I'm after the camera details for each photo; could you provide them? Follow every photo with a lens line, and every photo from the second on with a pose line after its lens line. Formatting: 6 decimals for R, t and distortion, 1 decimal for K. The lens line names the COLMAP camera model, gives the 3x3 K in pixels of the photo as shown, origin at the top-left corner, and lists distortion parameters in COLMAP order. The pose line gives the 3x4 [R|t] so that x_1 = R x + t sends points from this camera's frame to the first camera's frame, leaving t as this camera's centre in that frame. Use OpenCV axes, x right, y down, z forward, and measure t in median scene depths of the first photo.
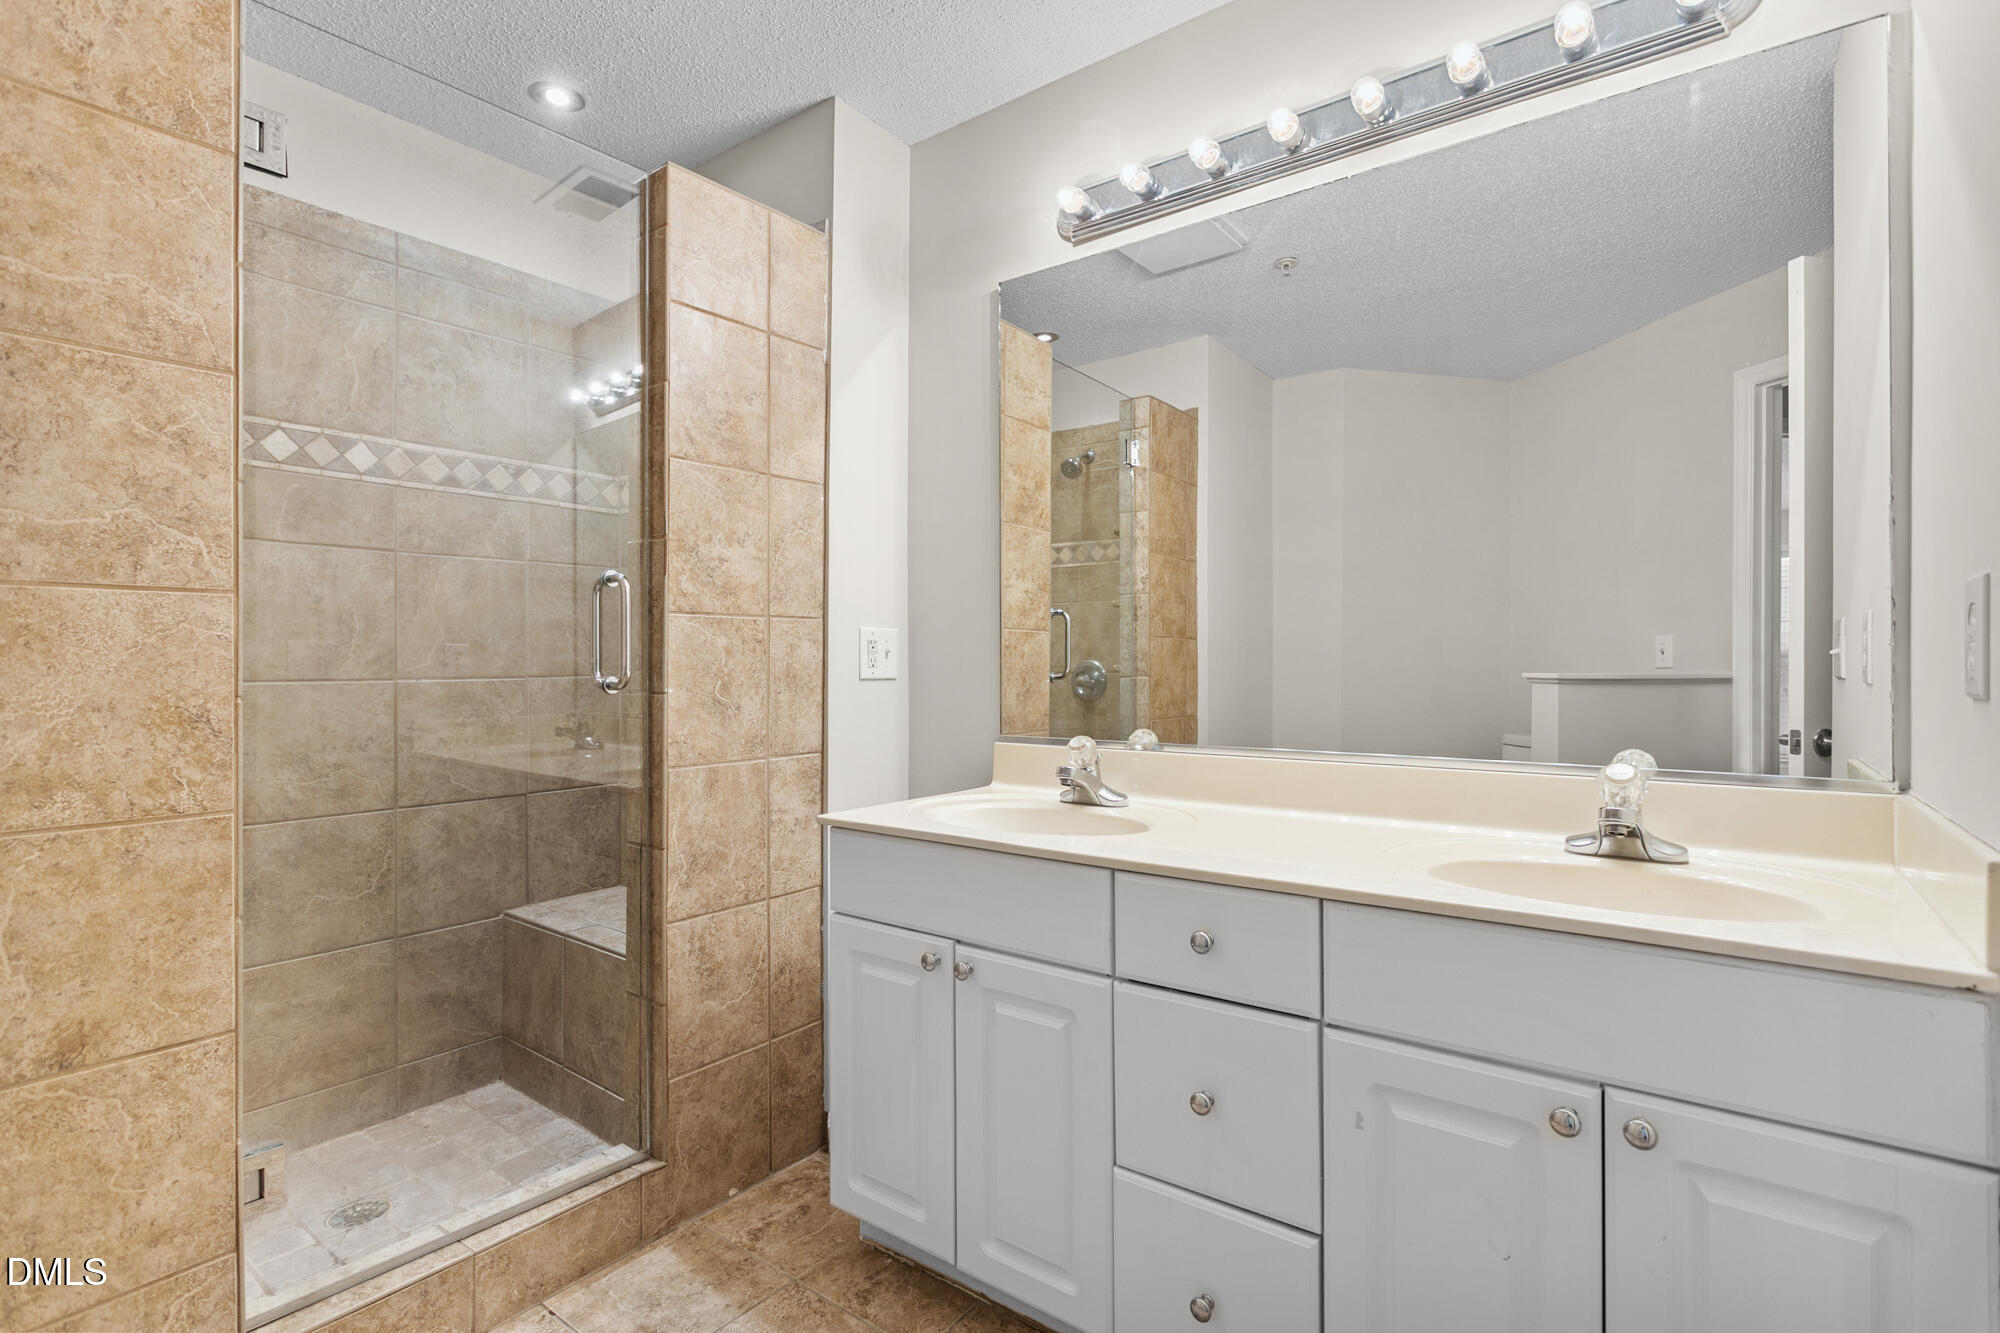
lens RADIAL K [[961.7, 0, 1006.9], [0, 961.7, 664.0], [0, 0, 1]] dist [-0.003246, 0.002540]
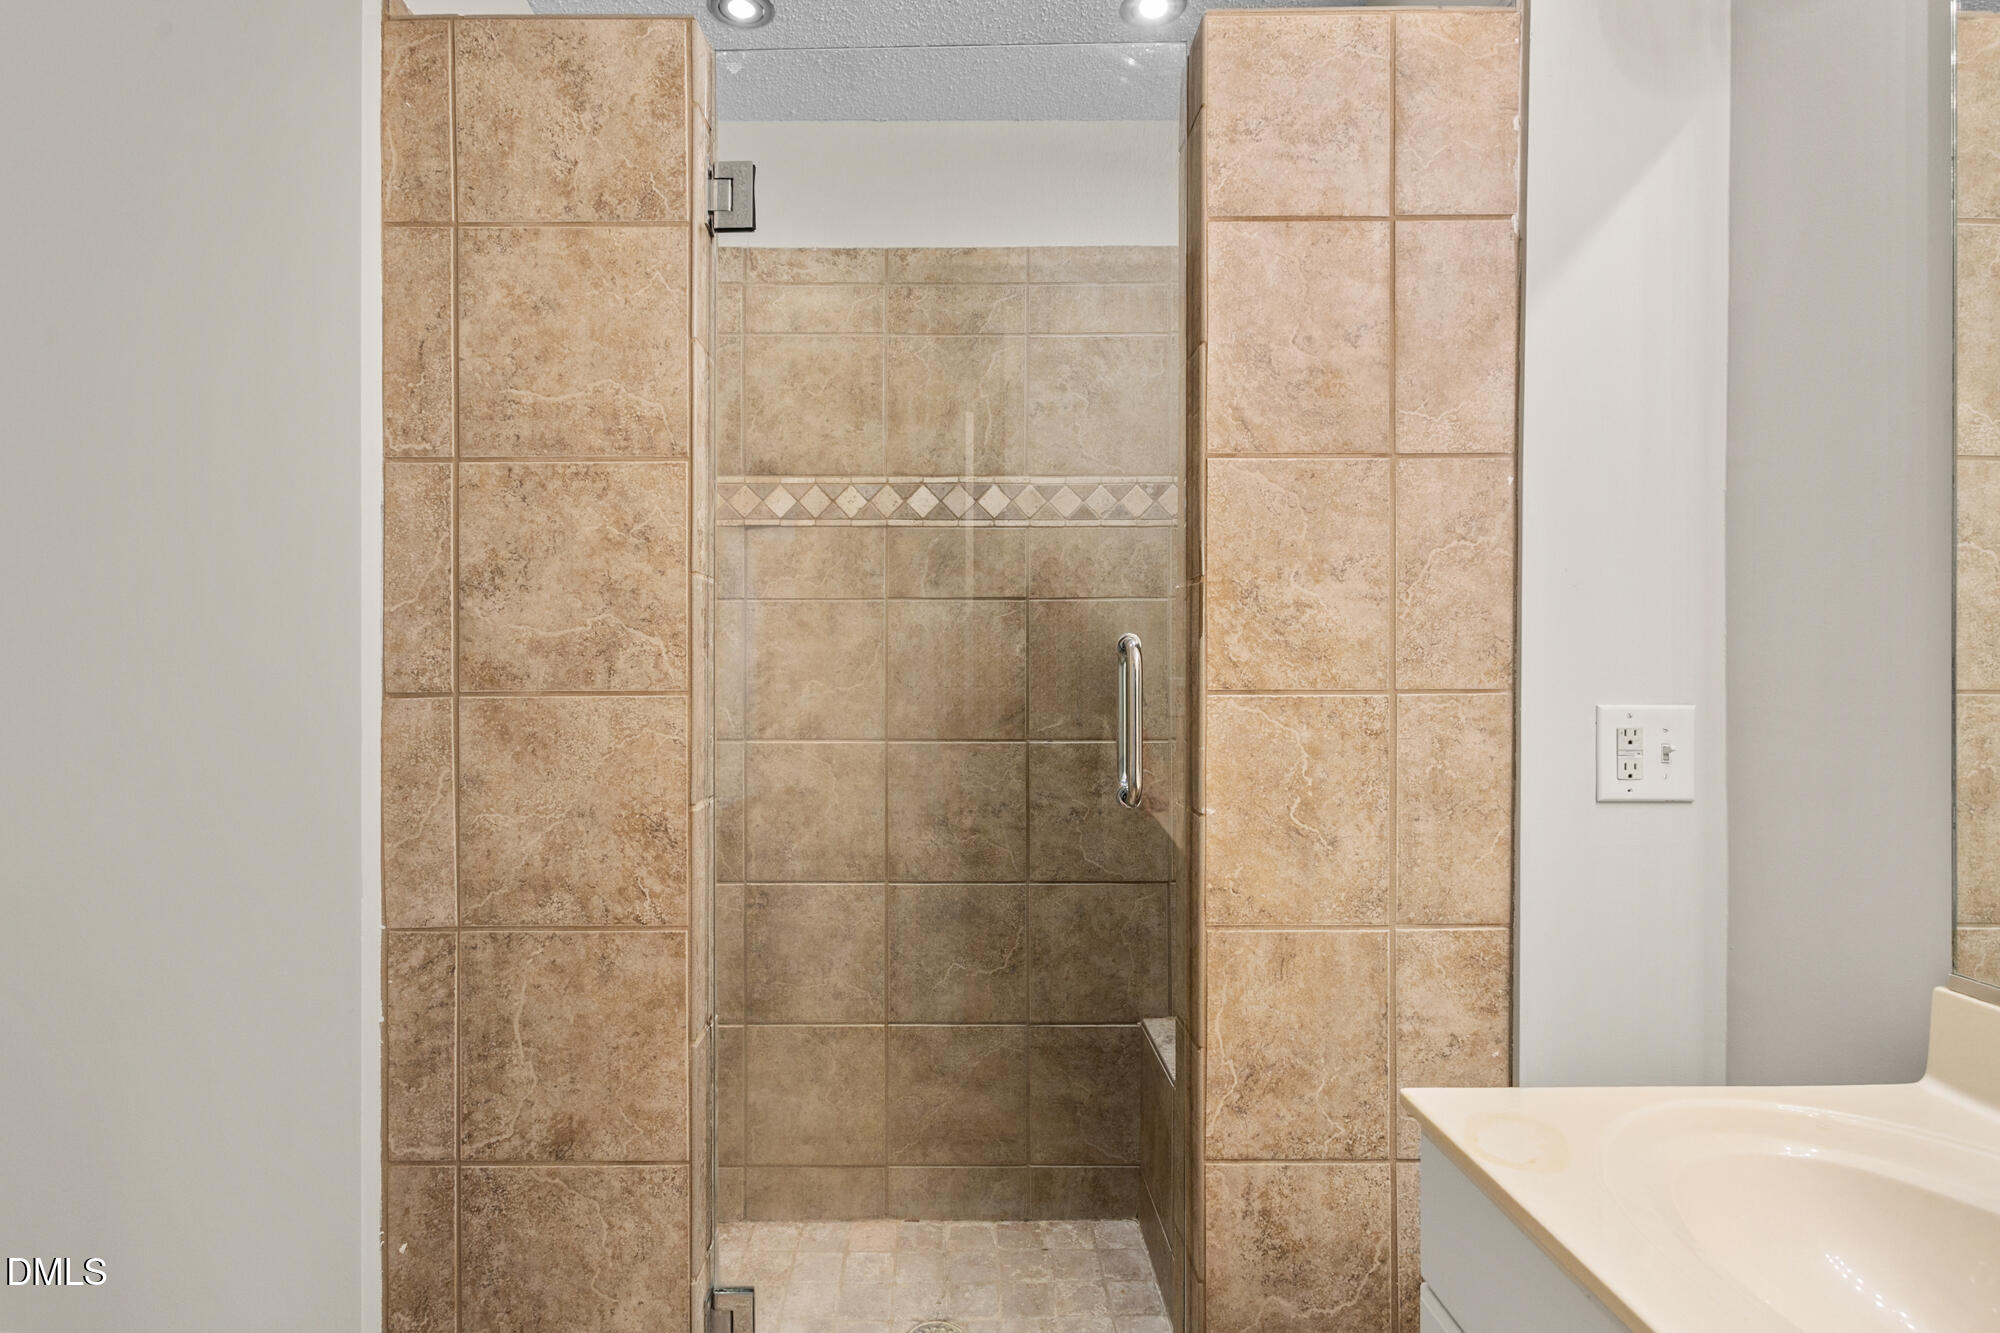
lens RADIAL K [[961.7, 0, 1039.9], [0, 961.7, 635.6], [0, 0, 1]] dist [-0.003246, 0.002540]
pose [[0.607272, 0.002379, -0.794491, 0.099119], [0.001980, 0.999988, 0.004507, -0.091854], [0.794492, -0.004310, 0.607260, 0.482480]]
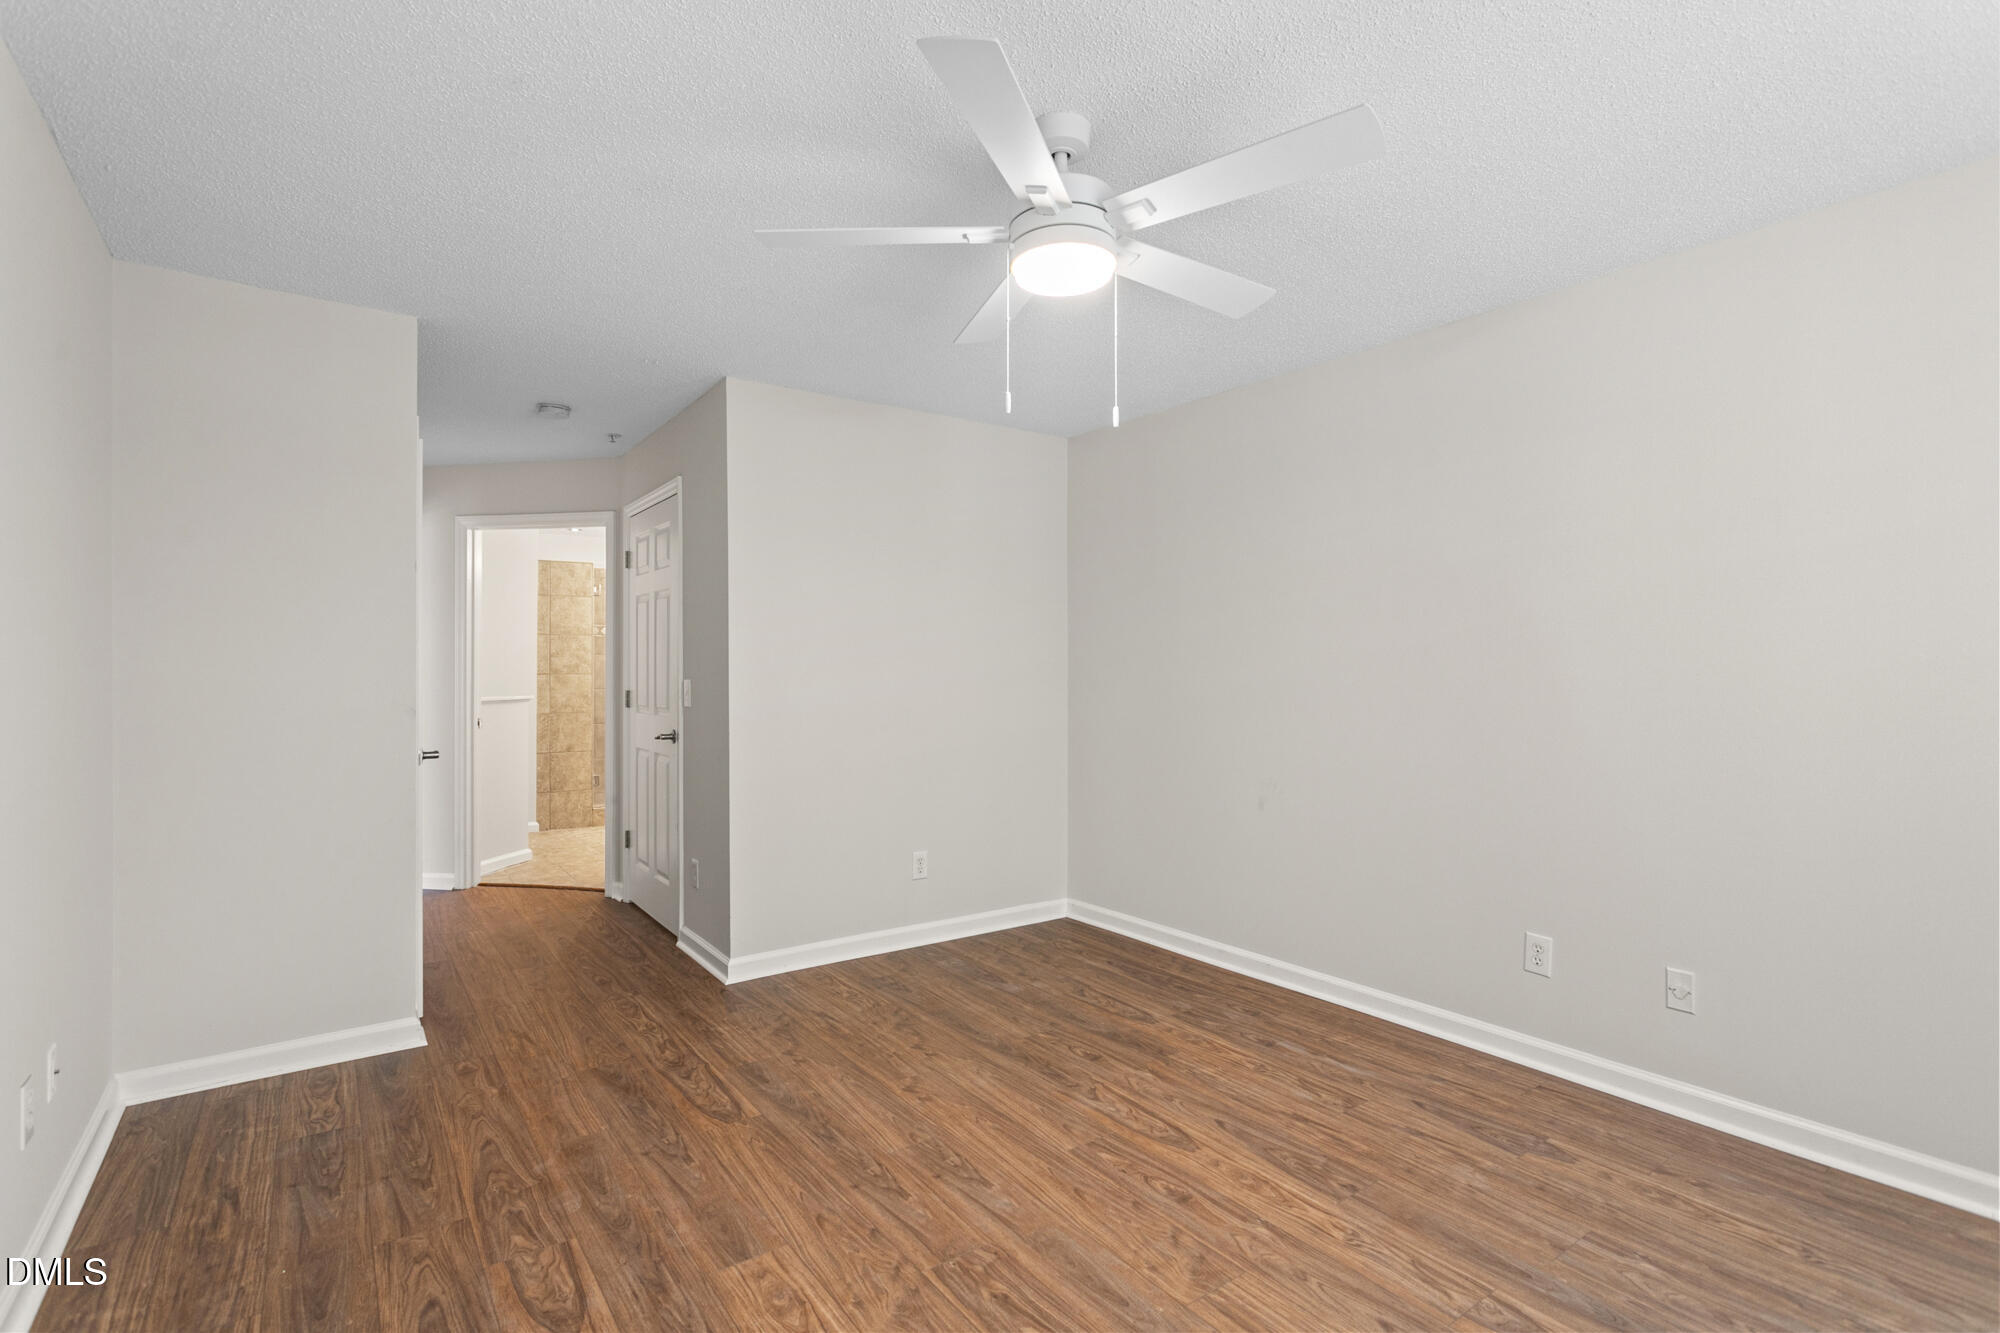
lens RADIAL K [[961.7, 0, 1002.4], [0, 961.7, 662.0], [0, 0, 1]] dist [-0.003246, 0.002540]
pose [[0.954623, 0.005269, -0.297772, 2.201068], [-0.003940, 0.999979, 0.005063, -0.125312], [0.297792, -0.003660, 0.954624, -2.542536]]
